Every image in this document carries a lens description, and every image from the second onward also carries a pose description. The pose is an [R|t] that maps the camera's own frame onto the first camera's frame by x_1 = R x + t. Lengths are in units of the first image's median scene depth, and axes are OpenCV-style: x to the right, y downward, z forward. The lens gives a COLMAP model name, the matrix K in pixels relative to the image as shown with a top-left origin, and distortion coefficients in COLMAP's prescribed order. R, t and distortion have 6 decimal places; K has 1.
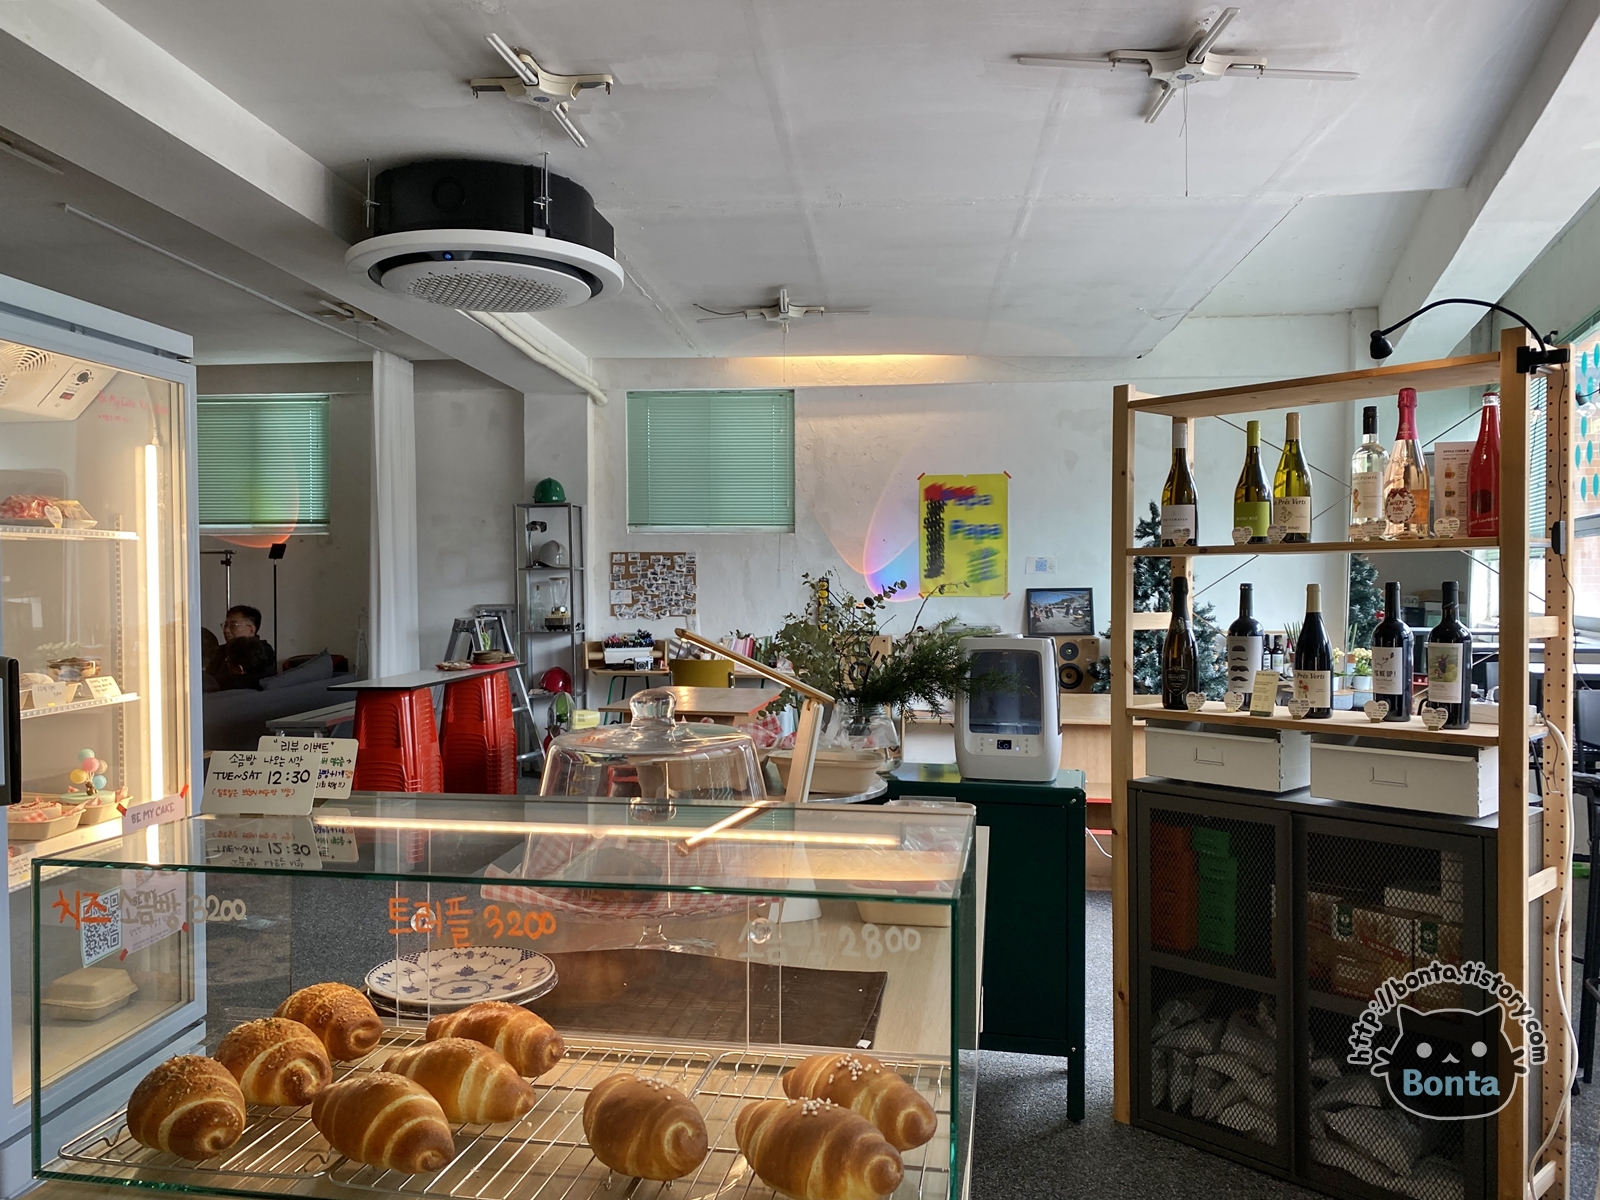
lens RADIAL K [[1216.2, 0, 800.0], [0, 1216.2, 600.0], [0, 0, 1]] dist [0.010210, 0.001913]
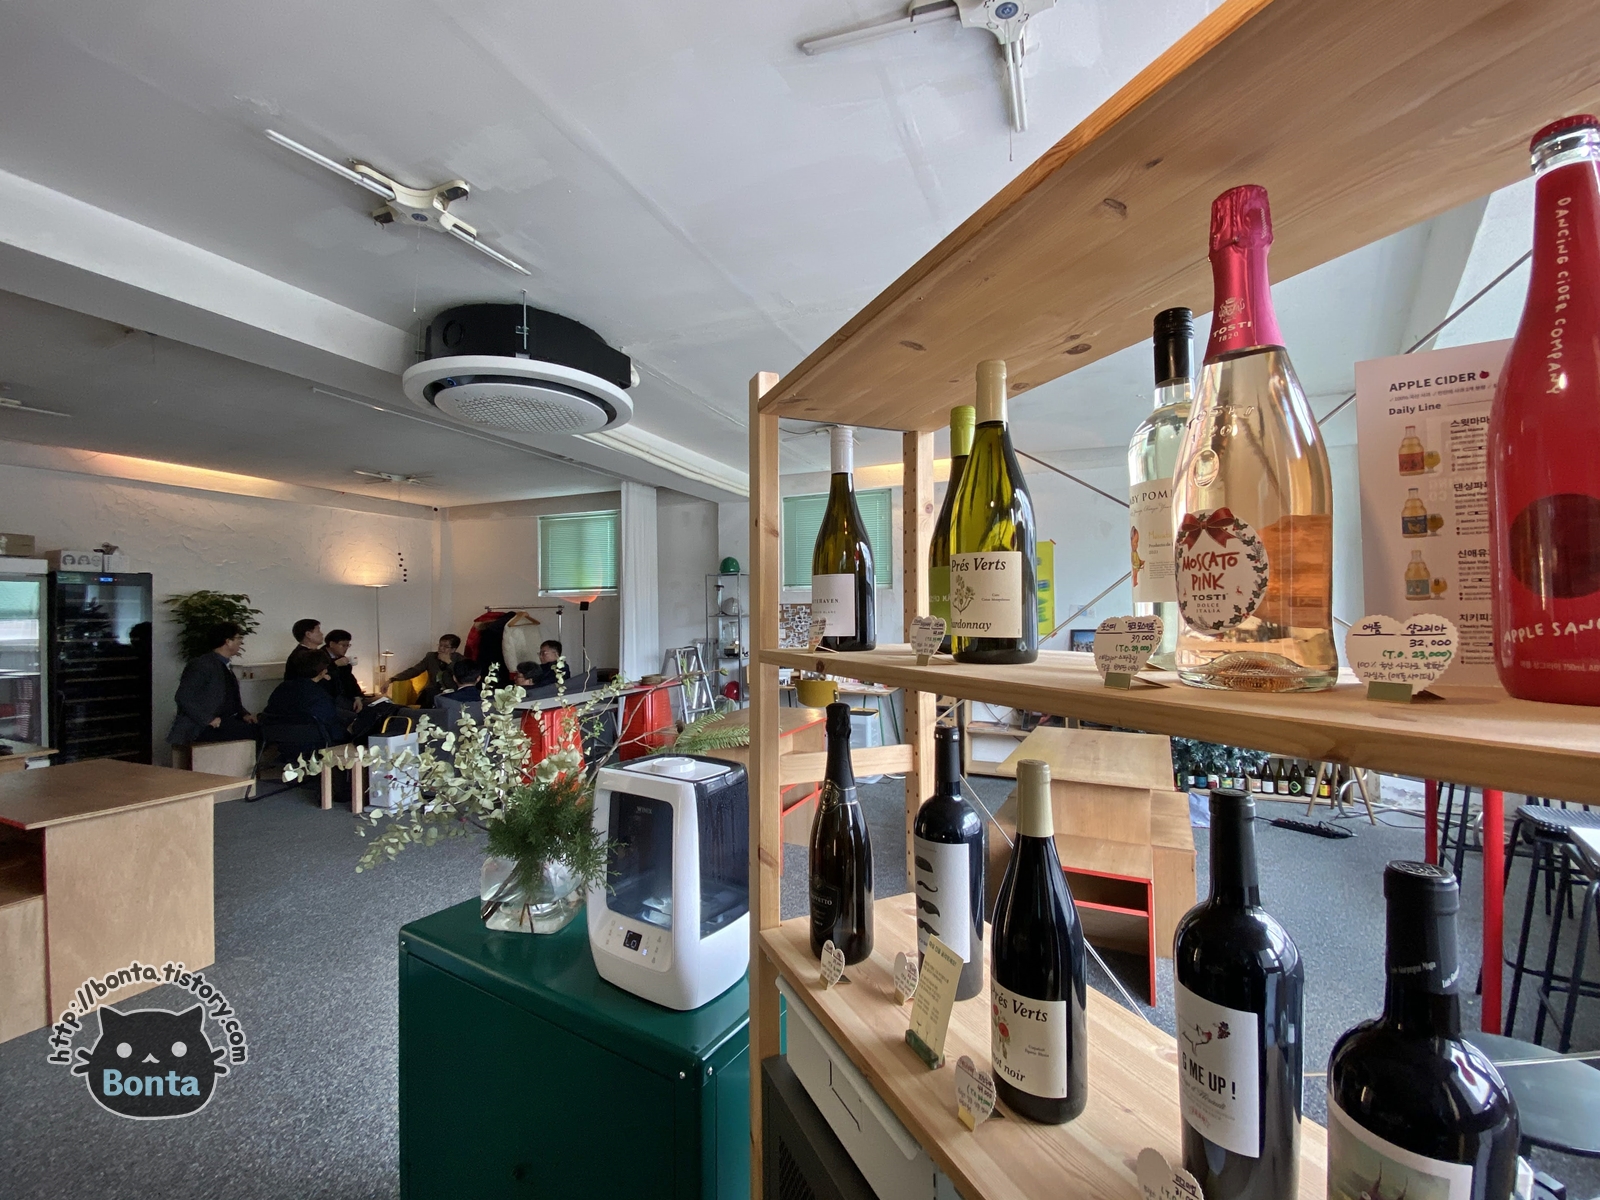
lens RADIAL K [[668.3, 0, 800.0], [0, 668.3, 600.0], [0, 0, 1]] dist [0.026114, -0.029818]
pose [[0.955534, -0.016428, -0.294422, 0.245581], [0.007395, 0.999468, -0.031765, -0.036360], [0.294788, 0.028176, 0.955147, 0.451044]]
